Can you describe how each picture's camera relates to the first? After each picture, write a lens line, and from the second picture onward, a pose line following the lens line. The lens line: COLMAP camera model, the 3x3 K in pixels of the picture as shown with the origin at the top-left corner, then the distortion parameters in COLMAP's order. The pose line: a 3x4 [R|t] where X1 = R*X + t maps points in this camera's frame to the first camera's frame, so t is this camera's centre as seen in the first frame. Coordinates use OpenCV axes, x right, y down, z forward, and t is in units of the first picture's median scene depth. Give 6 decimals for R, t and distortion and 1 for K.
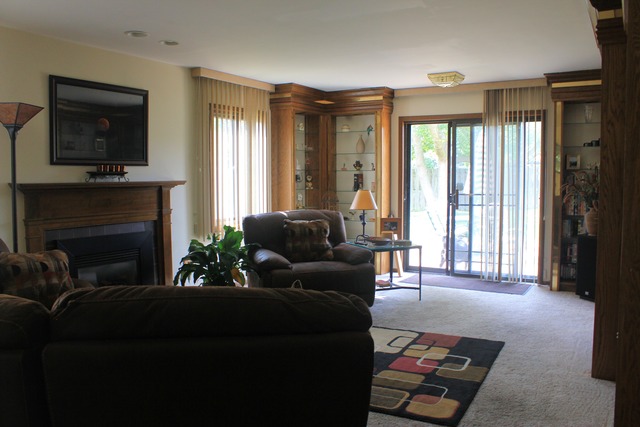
lens RADIAL K [[540.3, 0, 318.2], [0, 540.3, 212.4], [0, 0, 1]] dist [-0.148190, 0.119862]
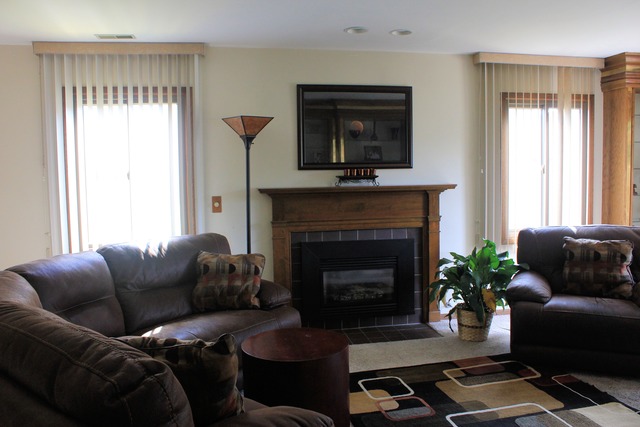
lens RADIAL K [[540.3, 0, 319.0], [0, 540.3, 213.5], [0, 0, 1]] dist [-0.148190, 0.119862]
pose [[0.672191, 0.045486, -0.738980, 0.258650], [-0.034293, 0.998953, 0.030294, -0.031056], [0.739583, 0.004978, 0.673046, 0.248292]]
